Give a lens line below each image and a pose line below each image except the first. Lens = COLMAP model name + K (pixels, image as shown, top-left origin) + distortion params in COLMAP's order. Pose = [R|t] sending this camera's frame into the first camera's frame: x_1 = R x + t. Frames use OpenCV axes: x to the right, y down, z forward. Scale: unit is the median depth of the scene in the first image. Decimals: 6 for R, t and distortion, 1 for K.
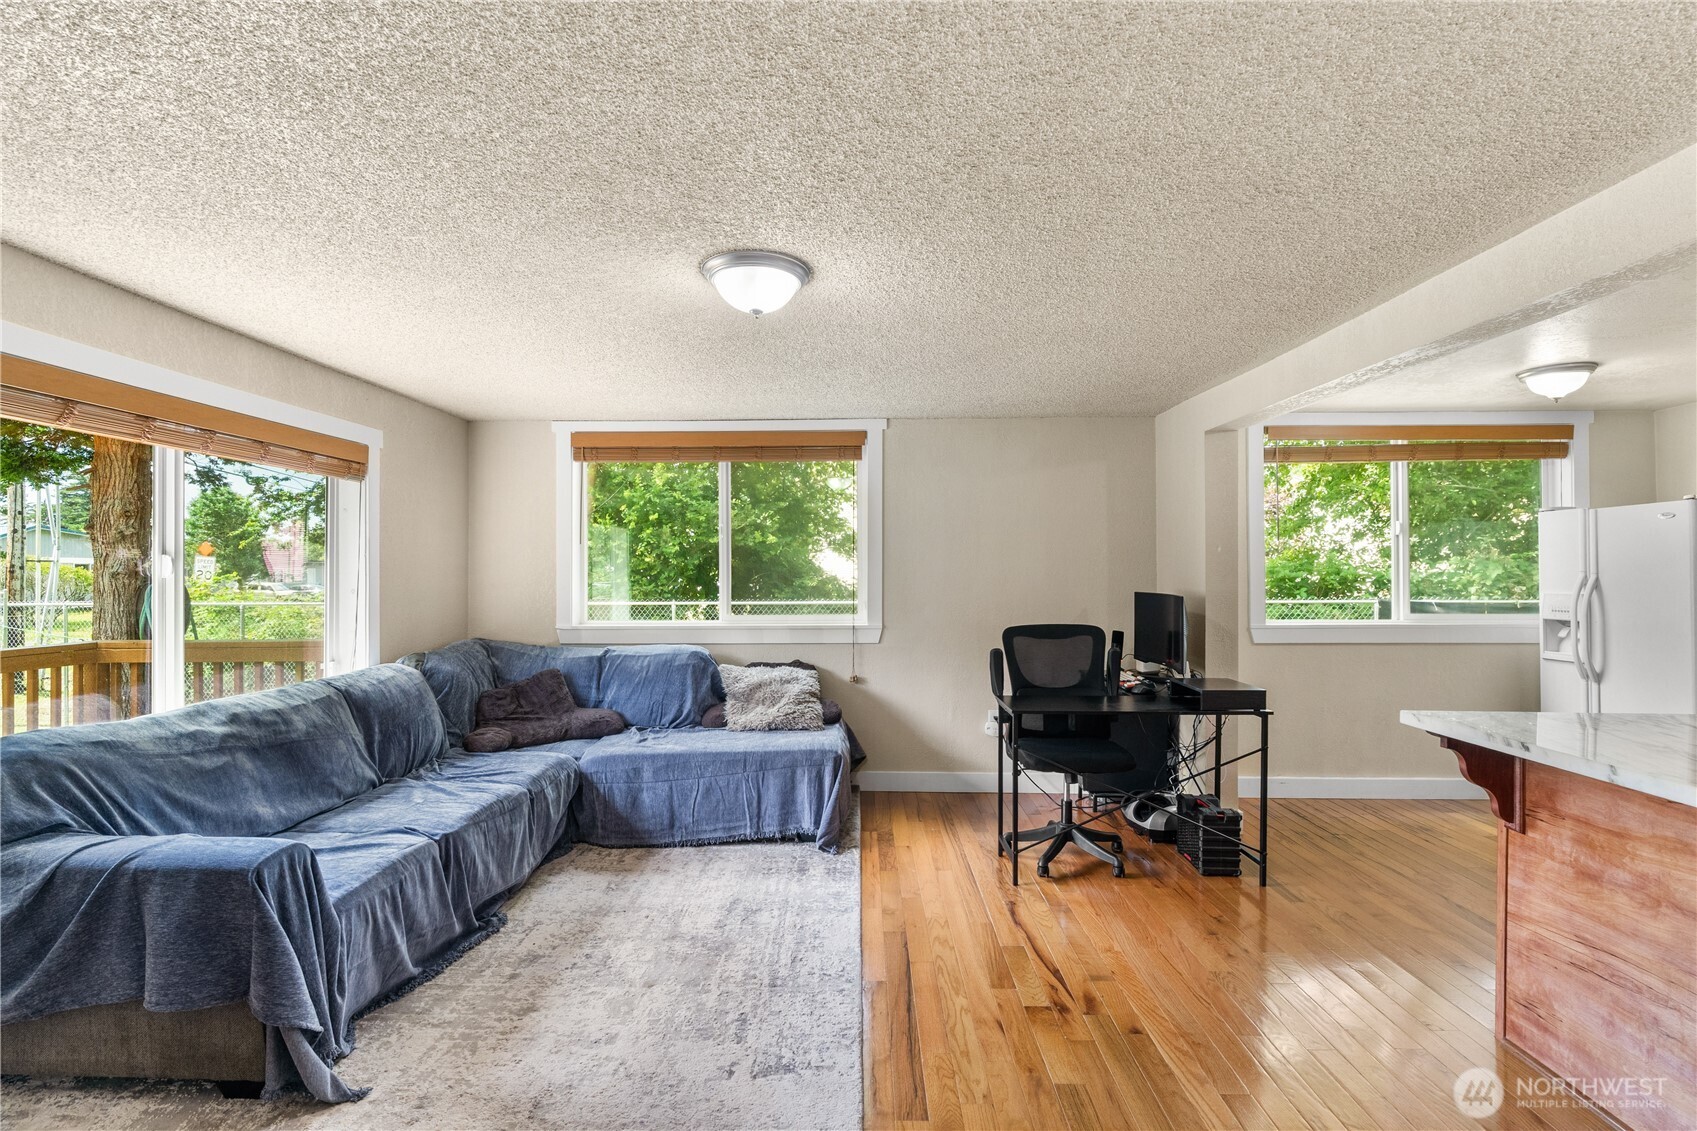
lens RADIAL K [[765.1, 0, 852.5], [0, 765.1, 575.0], [0, 0, 1]] dist [-0.003836, 0.001468]
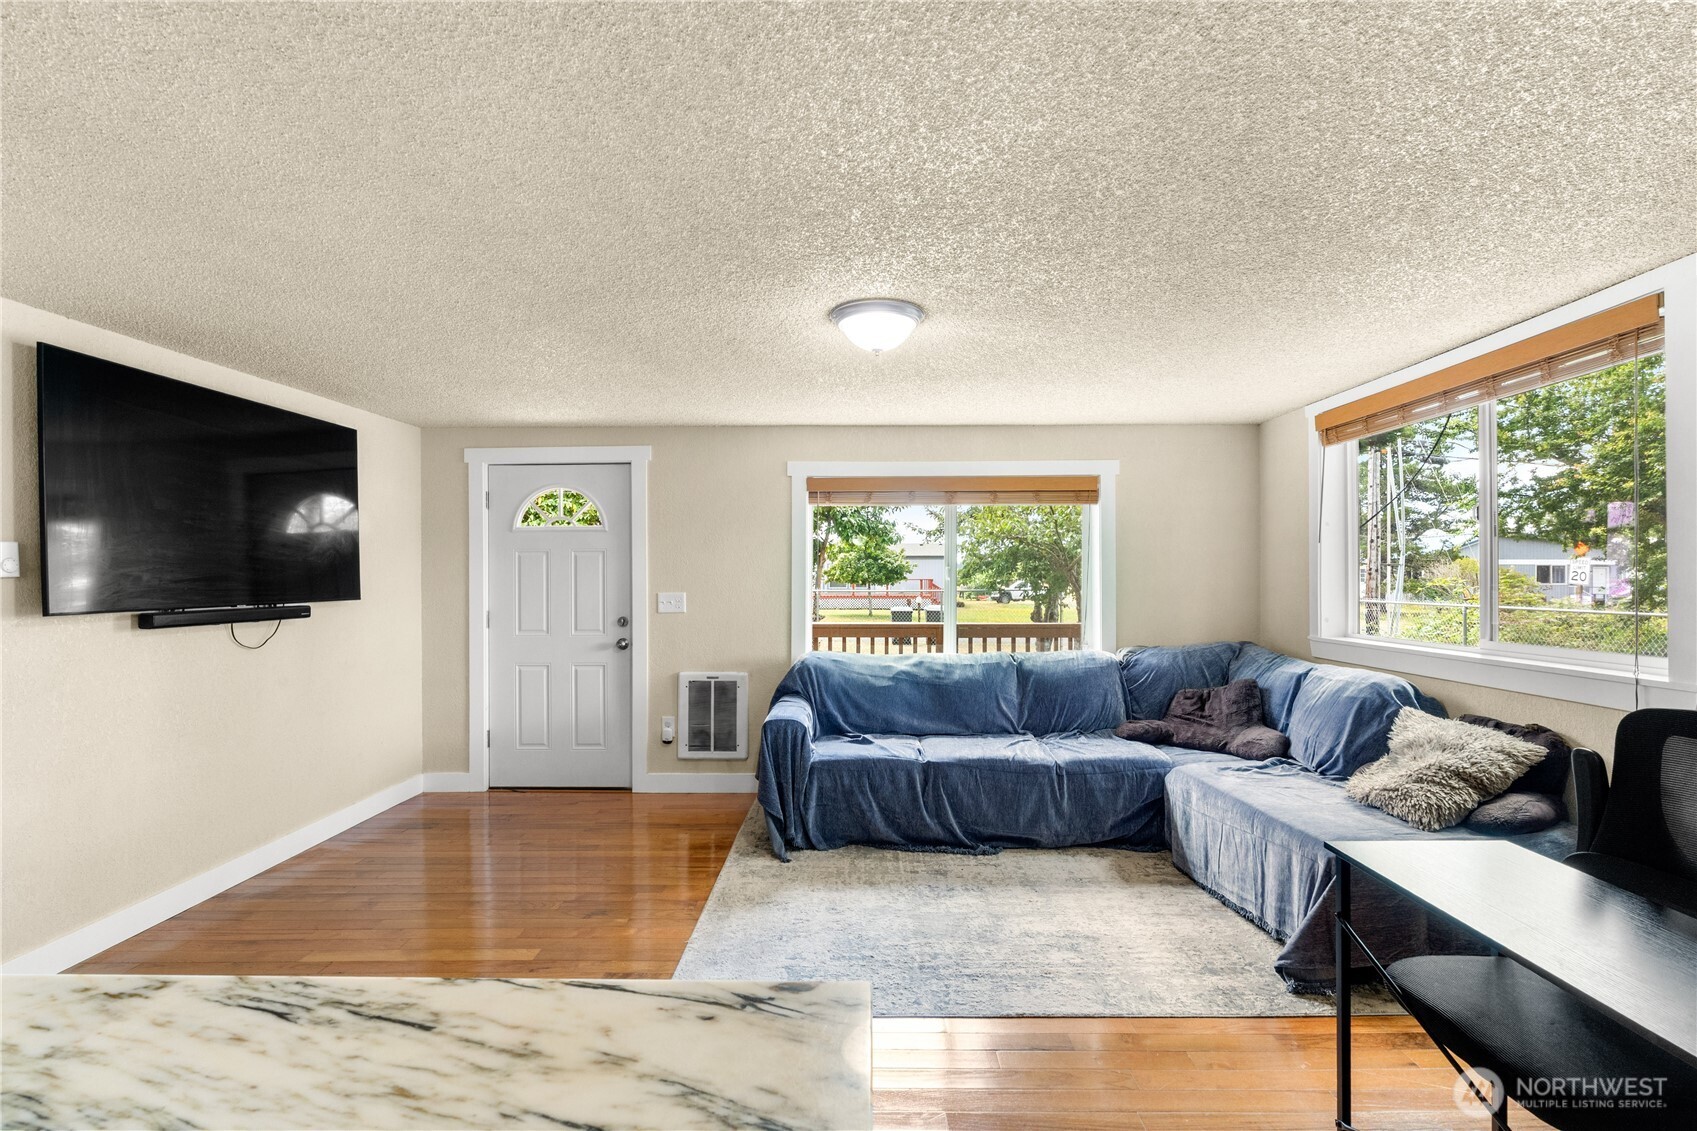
lens RADIAL K [[765.1, 0, 854.3], [0, 765.1, 575.9], [0, 0, 1]] dist [-0.003836, 0.001468]
pose [[0.025132, -0.003481, -0.999678, 0.758553], [-0.000659, 0.999994, -0.003499, -0.001830], [0.999684, 0.000747, 0.025130, 0.698991]]
